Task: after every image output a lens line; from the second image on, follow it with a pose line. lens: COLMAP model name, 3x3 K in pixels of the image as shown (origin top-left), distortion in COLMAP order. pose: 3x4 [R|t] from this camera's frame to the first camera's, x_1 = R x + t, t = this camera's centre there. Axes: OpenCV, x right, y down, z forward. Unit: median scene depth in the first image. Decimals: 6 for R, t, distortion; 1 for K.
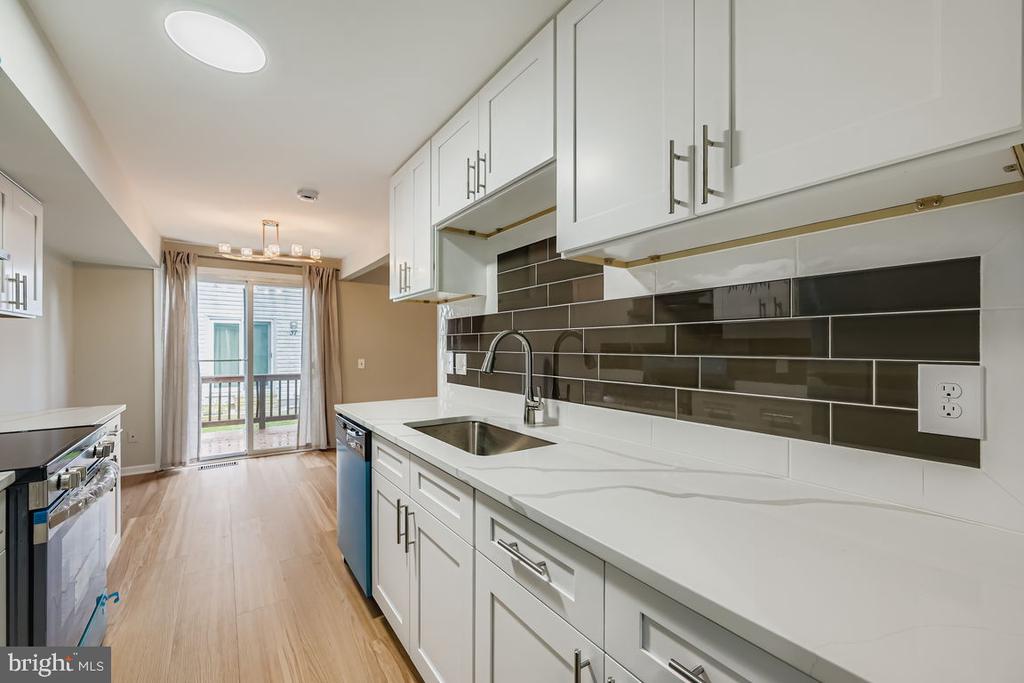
lens RADIAL K [[408.2, 0, 511.3], [0, 408.2, 345.1], [0, 0, 1]] dist [-0.001165, 0.000667]
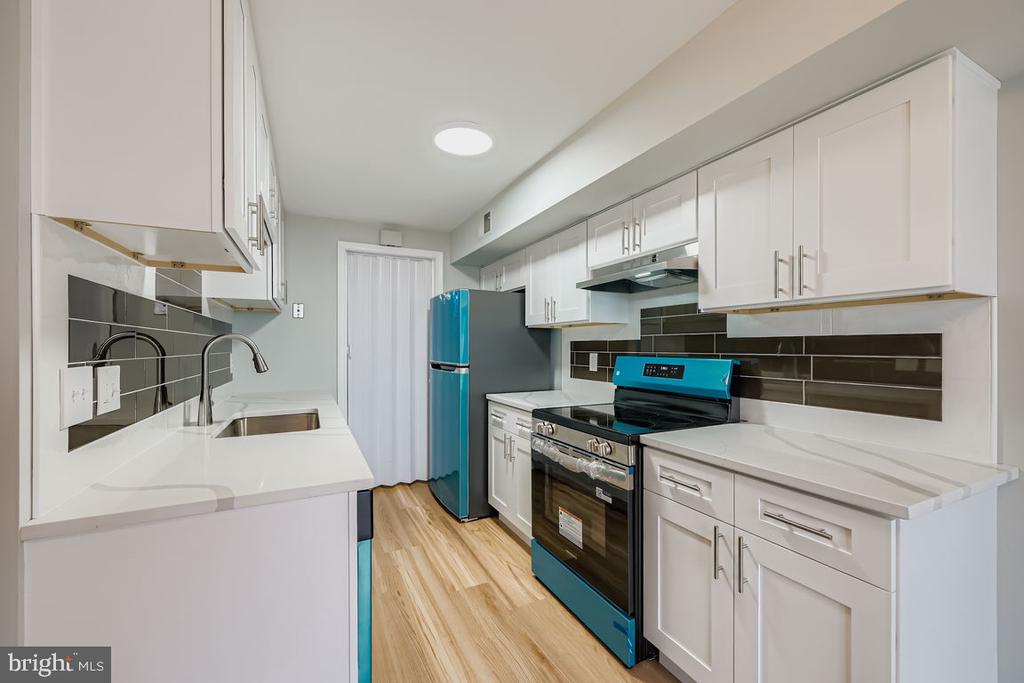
lens RADIAL K [[408.2, 0, 512.4], [0, 408.2, 346.5], [0, 0, 1]] dist [-0.001165, 0.000667]
pose [[-0.988364, 0.002761, 0.152080, -0.638318], [0.002663, 0.999996, -0.000849, 0.000730], [-0.152081, -0.000434, -0.988368, 1.389613]]
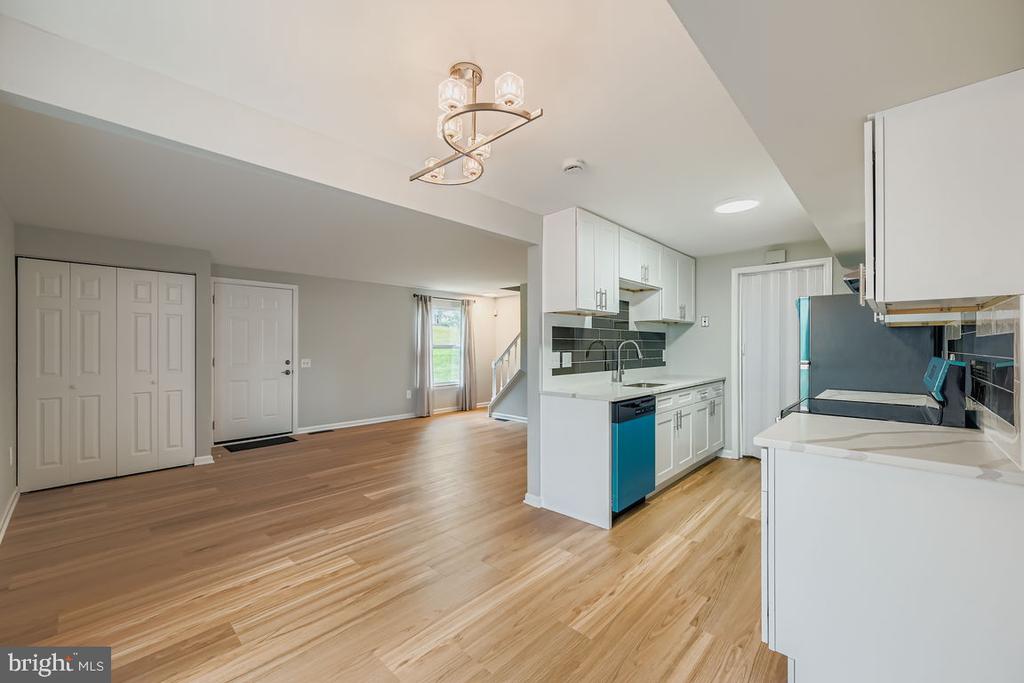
lens RADIAL K [[408.2, 0, 514.1], [0, 408.2, 342.7], [0, 0, 1]] dist [-0.001165, 0.000667]
pose [[-0.204100, 0.009312, 0.978906, -1.481187], [0.001060, 0.999956, -0.009291, 0.000065], [-0.978949, -0.000859, -0.204101, 1.479645]]
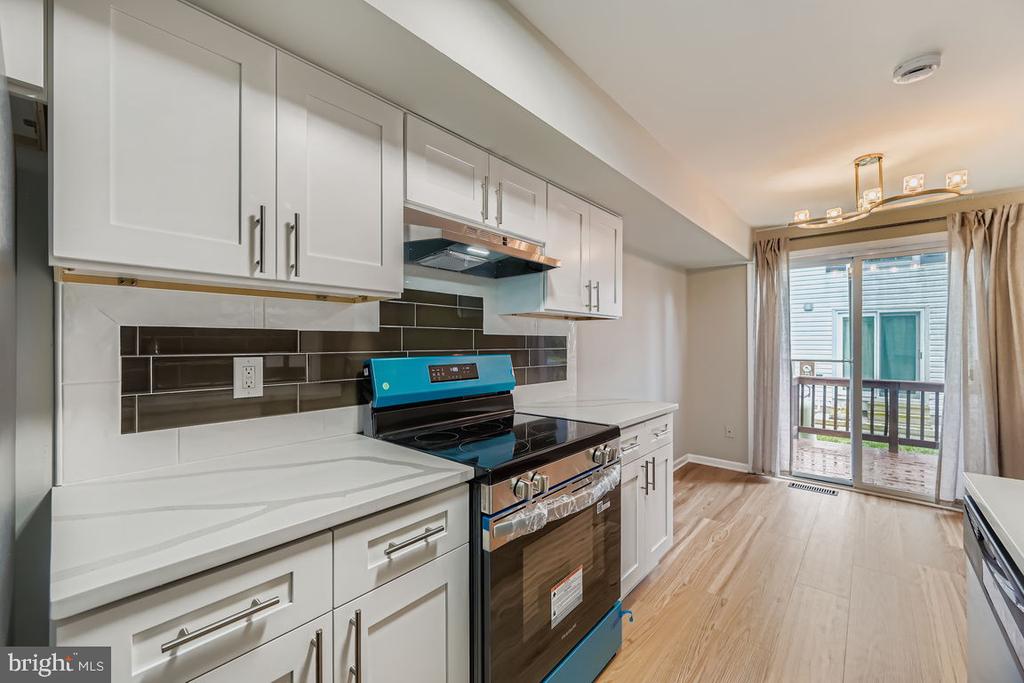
lens RADIAL K [[408.2, 0, 510.6], [0, 408.2, 343.6], [0, 0, 1]] dist [-0.001165, 0.000667]
pose [[0.228788, 0.000815, -0.973476, -0.102132], [0.002501, 0.999996, 0.001425, 0.001728], [0.973473, -0.002761, 0.228785, 0.392546]]
